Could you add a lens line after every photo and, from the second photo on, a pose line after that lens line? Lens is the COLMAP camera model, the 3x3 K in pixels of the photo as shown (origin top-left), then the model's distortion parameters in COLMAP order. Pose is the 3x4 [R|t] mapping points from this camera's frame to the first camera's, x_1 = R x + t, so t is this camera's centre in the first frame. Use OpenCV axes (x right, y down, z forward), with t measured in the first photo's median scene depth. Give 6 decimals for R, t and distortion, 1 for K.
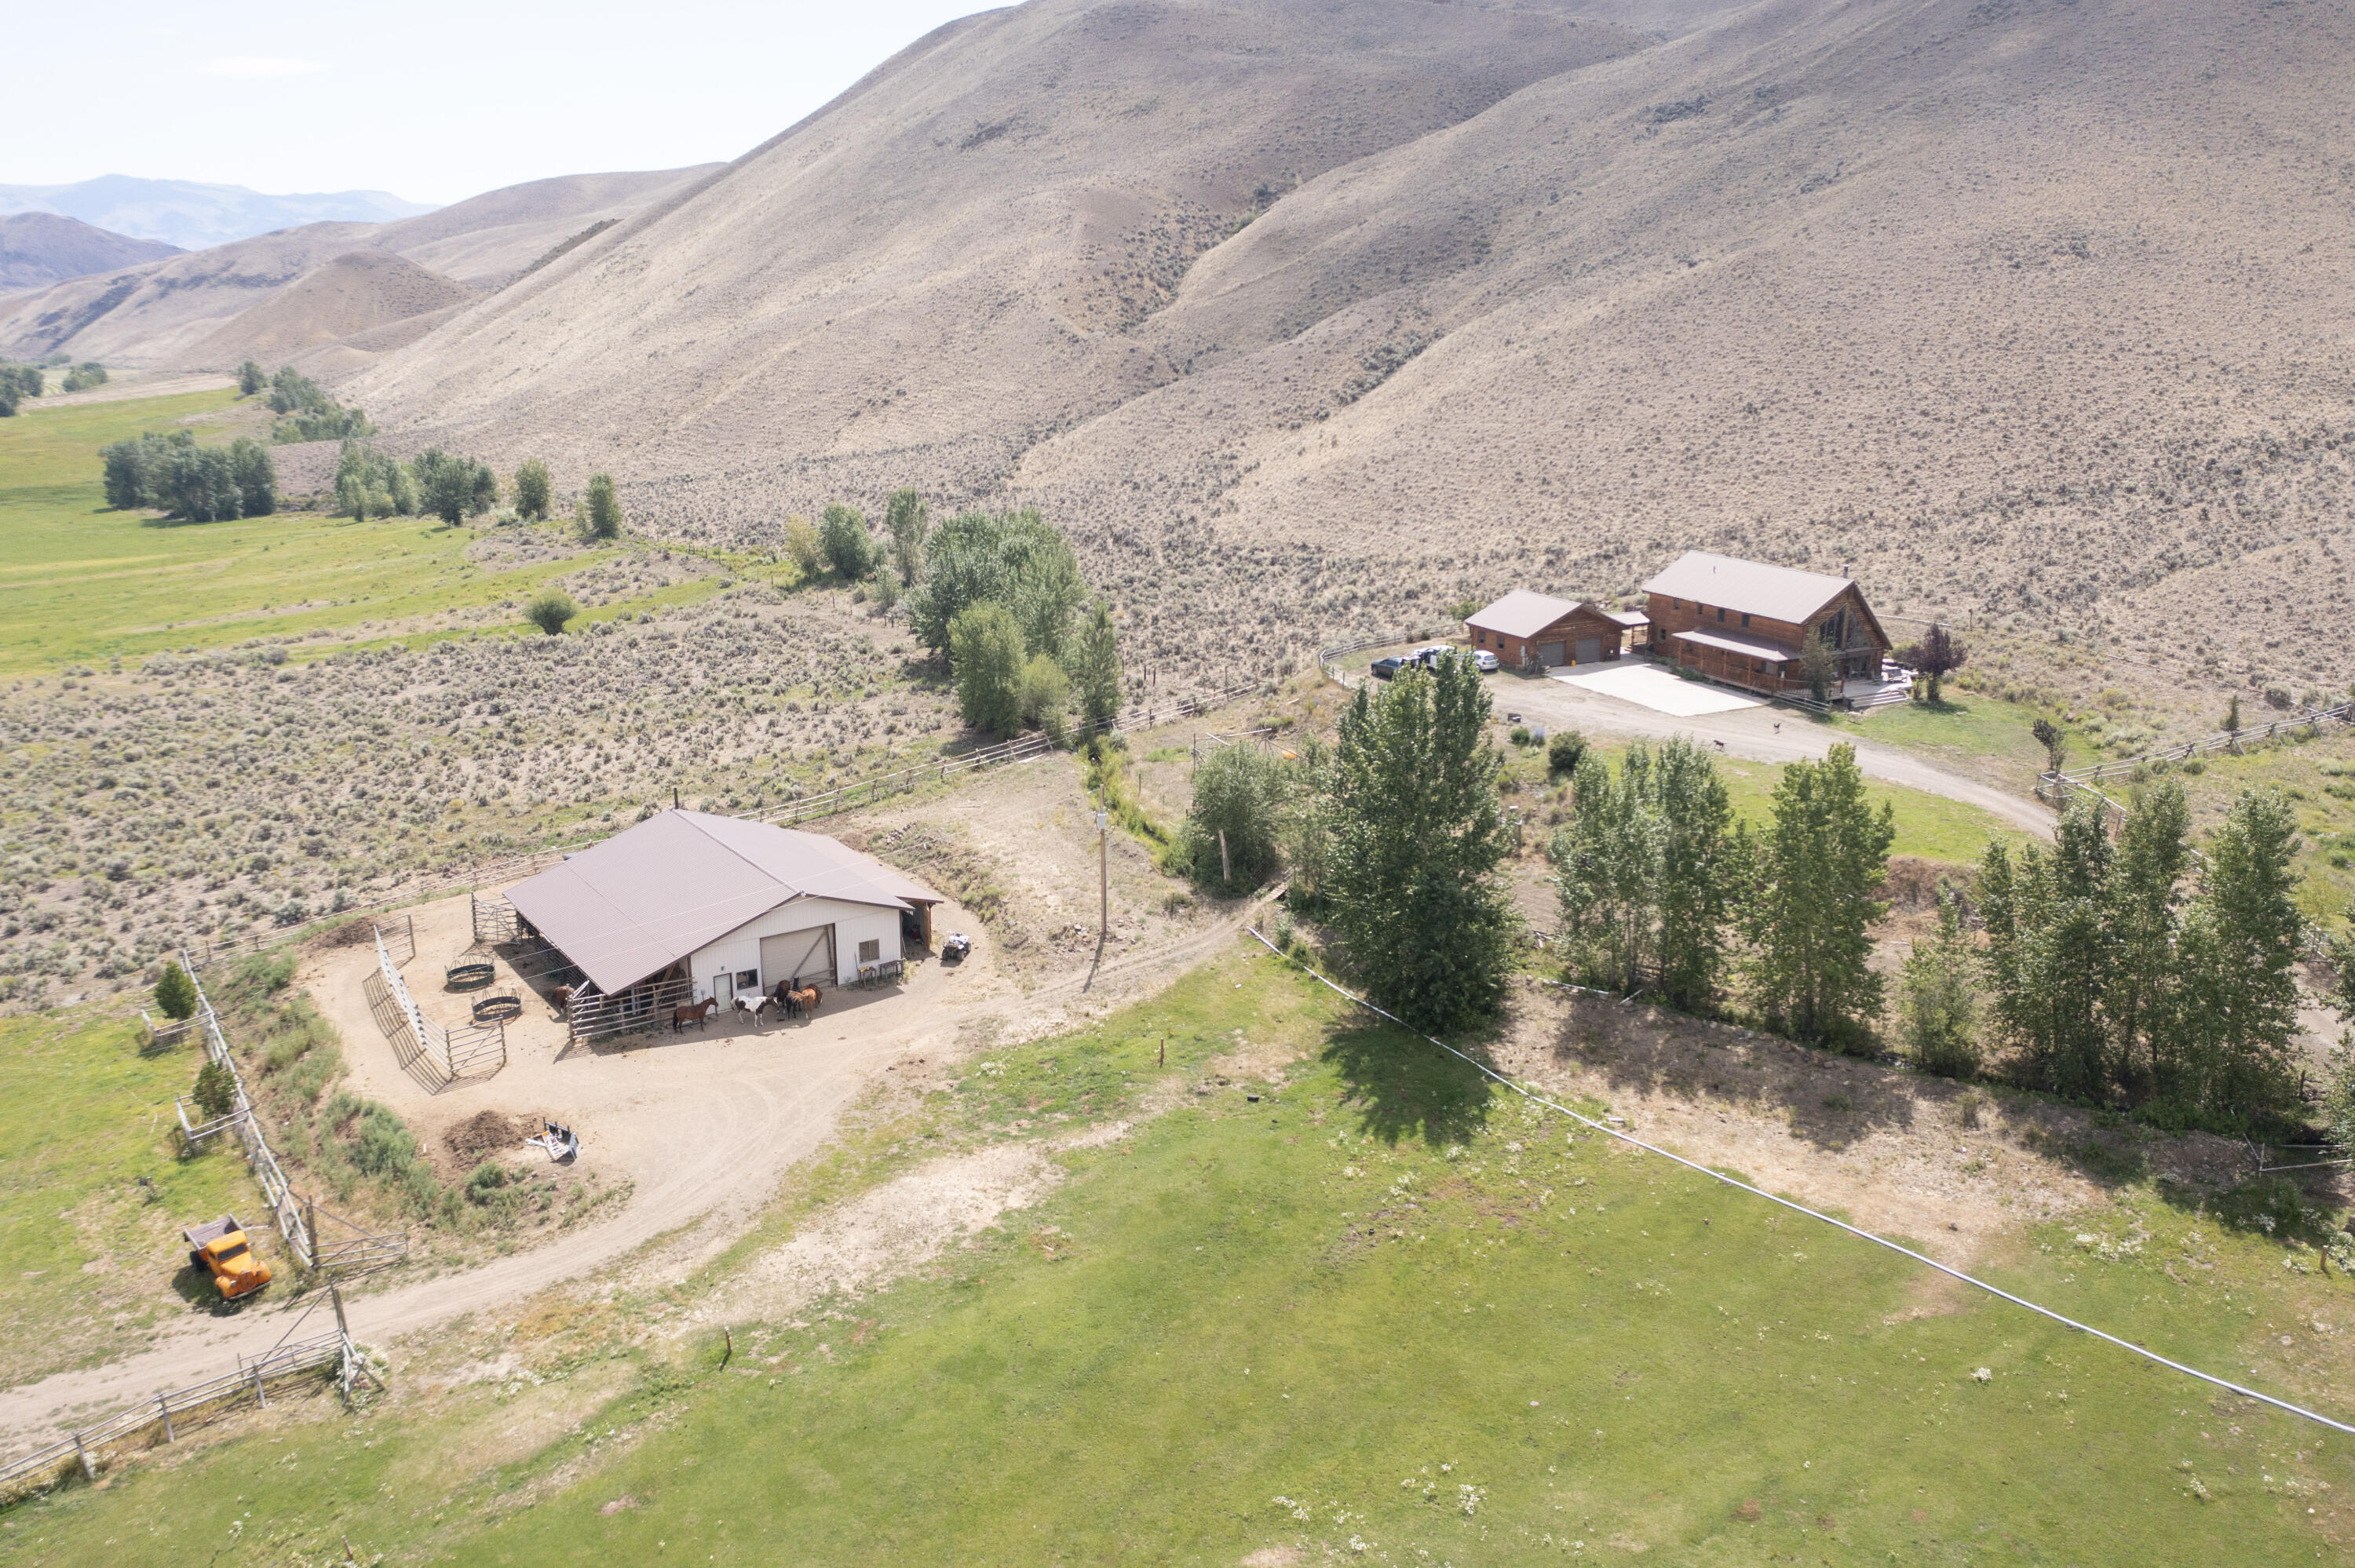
lens RADIAL K [[1915.8, 0, 1218.4], [0, 1915.8, 785.1], [0, 0, 1]] dist [-0.008105, 0.007643]
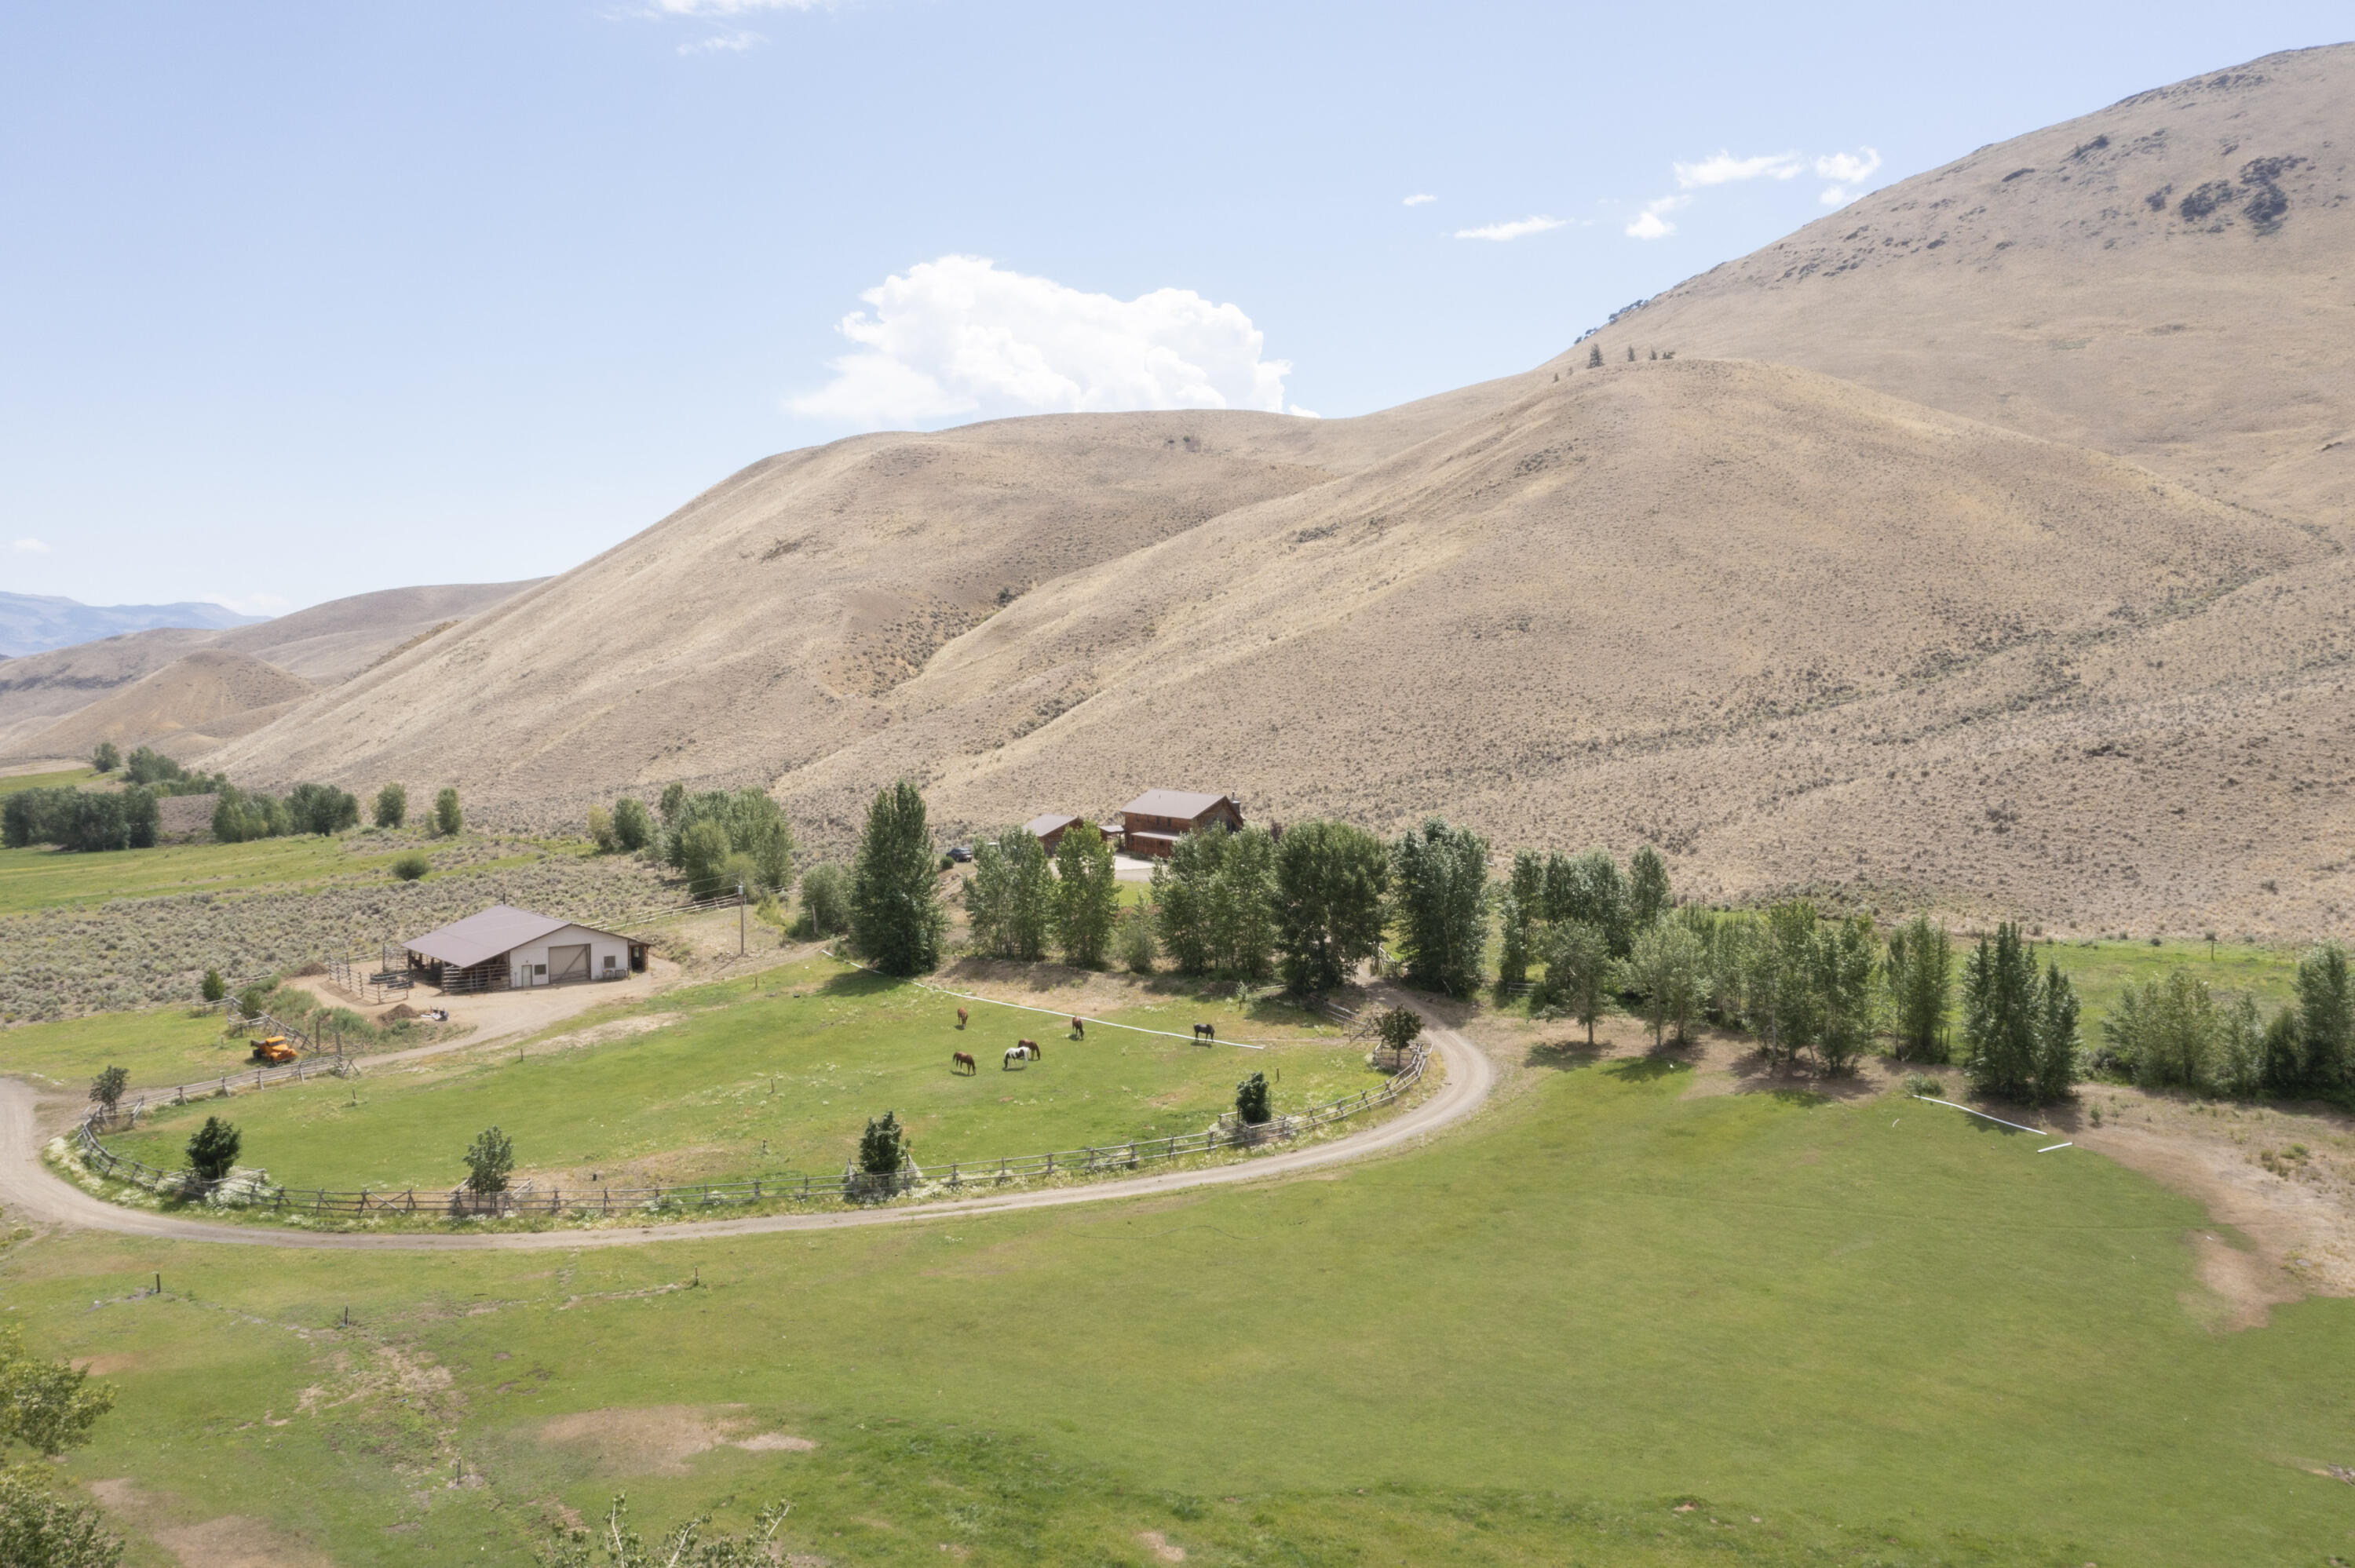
lens RADIAL K [[1915.8, 0, 1214.3], [0, 1915.8, 772.6], [0, 0, 1]] dist [-0.008105, 0.007643]
pose [[0.996322, -0.002819, 0.085646, 0.069947], [0.021034, 0.976928, -0.212532, 0.091698], [-0.083071, 0.213551, 0.973394, -0.255569]]
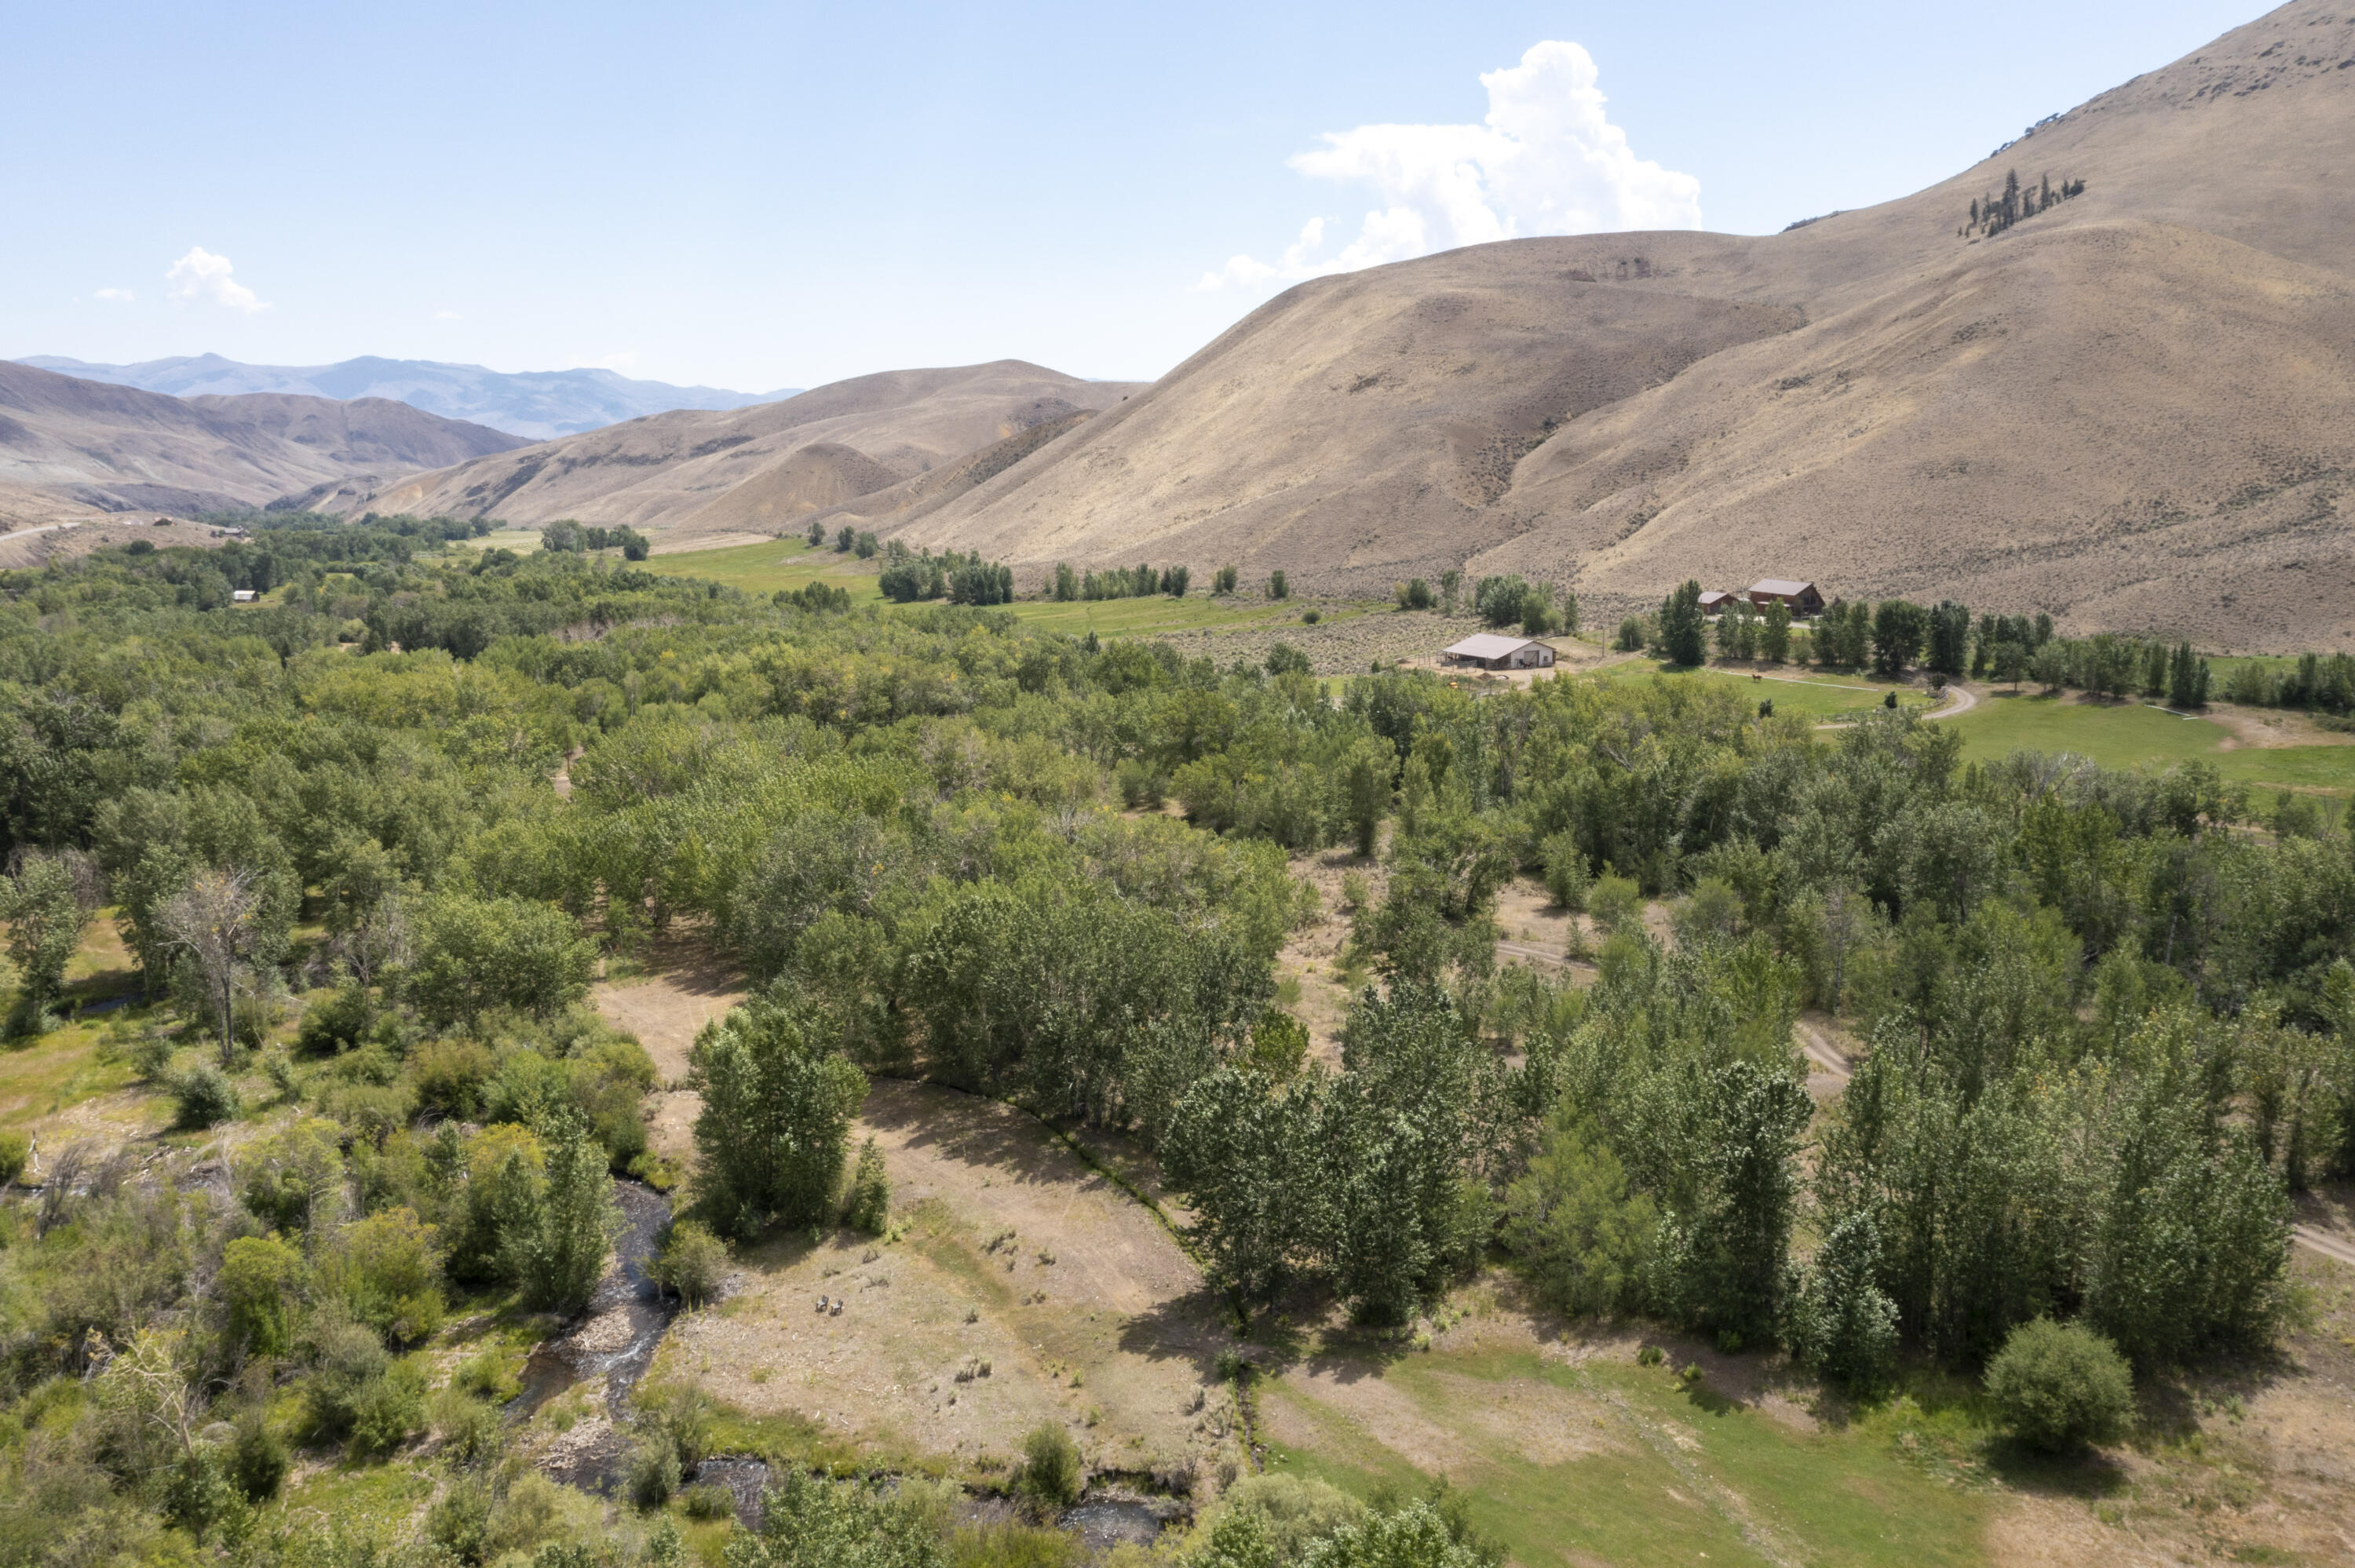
lens RADIAL K [[1915.8, 0, 1196.2], [0, 1915.8, 788.6], [0, 0, 1]] dist [-0.008105, 0.007643]
pose [[0.994924, 0.013742, -0.099687, -0.151317], [-0.021879, 0.996474, -0.081000, 0.209204], [0.098222, 0.082770, 0.991716, -0.913323]]
